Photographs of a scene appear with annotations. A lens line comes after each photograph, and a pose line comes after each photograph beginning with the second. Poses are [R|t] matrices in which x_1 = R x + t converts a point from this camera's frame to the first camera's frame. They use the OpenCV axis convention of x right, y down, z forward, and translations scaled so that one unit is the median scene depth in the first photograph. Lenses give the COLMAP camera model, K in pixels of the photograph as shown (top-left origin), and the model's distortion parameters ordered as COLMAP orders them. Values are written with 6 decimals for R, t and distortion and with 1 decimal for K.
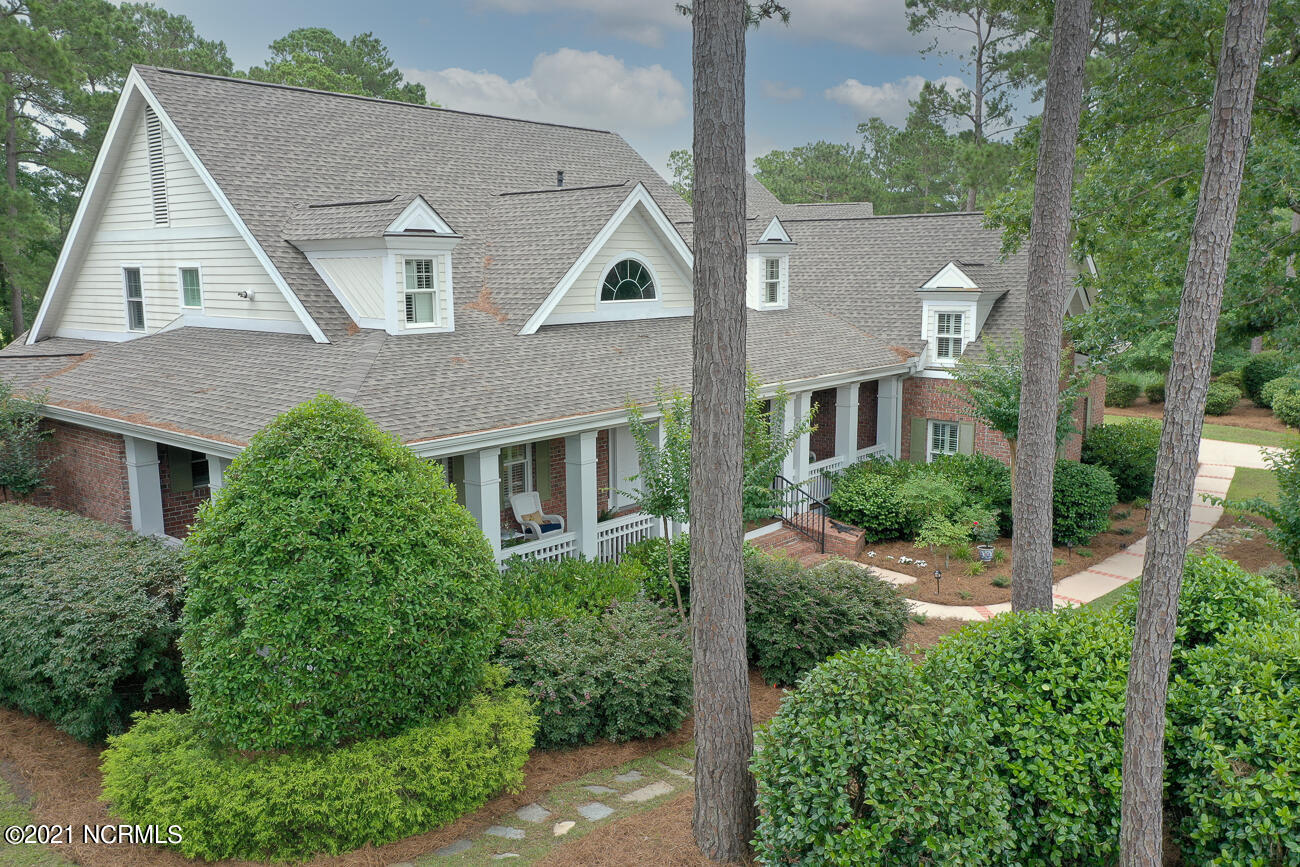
lens RADIAL K [[1031.1, 0, 648.1], [0, 1031.1, 430.4], [0, 0, 1]] dist [0.027179, 0.000216]
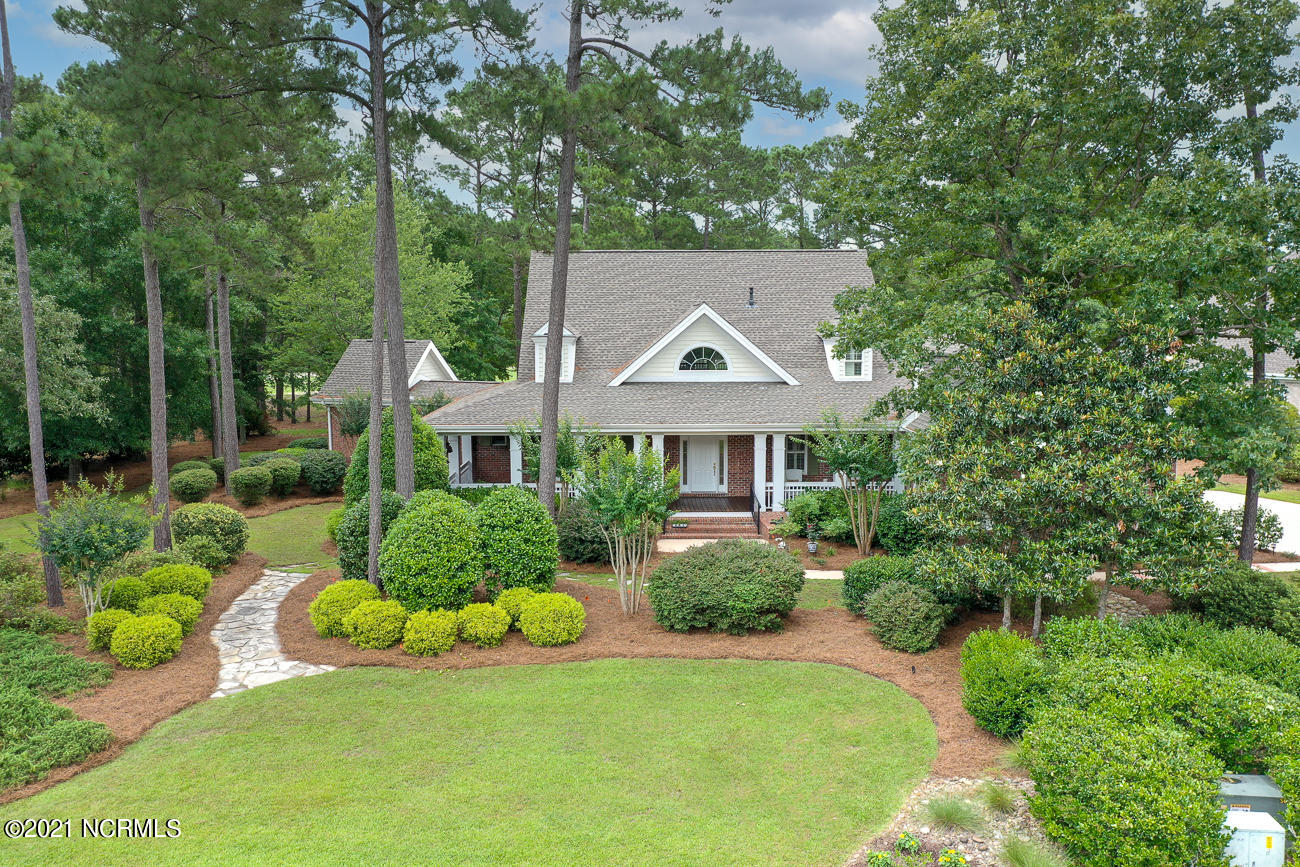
lens RADIAL K [[1032.2, 0, 648.1], [0, 1032.2, 433.5], [0, 0, 1]] dist [0.023895, 0.000980]
pose [[0.656337, 0.095927, -0.748345, 1.234163], [-0.121092, 0.992419, 0.021010, -0.048325], [0.744687, 0.076829, 0.662977, -0.197173]]
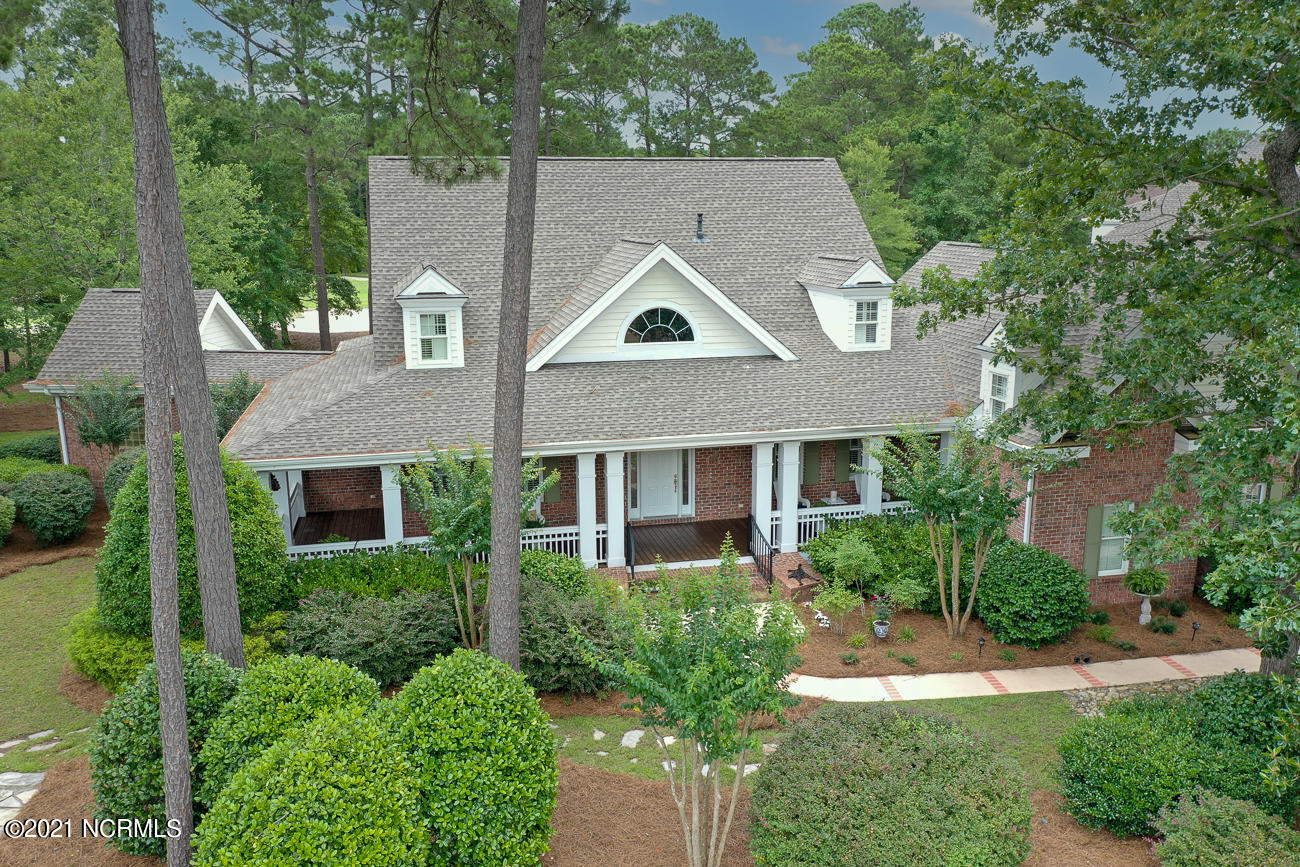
lens RADIAL K [[1031.1, 0, 648.2], [0, 1031.1, 431.9], [0, 0, 1]] dist [0.027179, 0.000216]
pose [[0.800435, 0.131904, -0.584726, 0.674131], [-0.094583, 0.991061, 0.094091, -0.137066], [0.591910, -0.020008, 0.805756, 0.058739]]
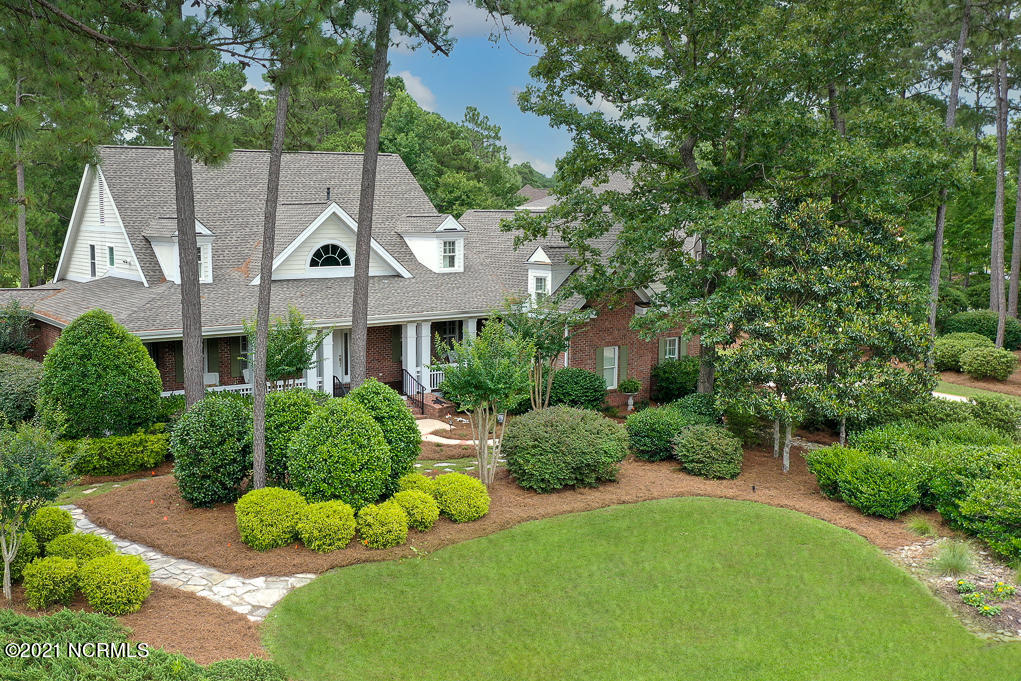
lens RADIAL K [[1032.6, 0, 396.0], [0, 1032.6, 339.4], [0, 0, 1]] dist [0.032333, 0.000000]
pose [[0.952354, 0.040850, -0.302245, 0.643395], [-0.050583, 0.998421, -0.024440, 0.037396], [0.300770, 0.038564, 0.952917, -0.668186]]
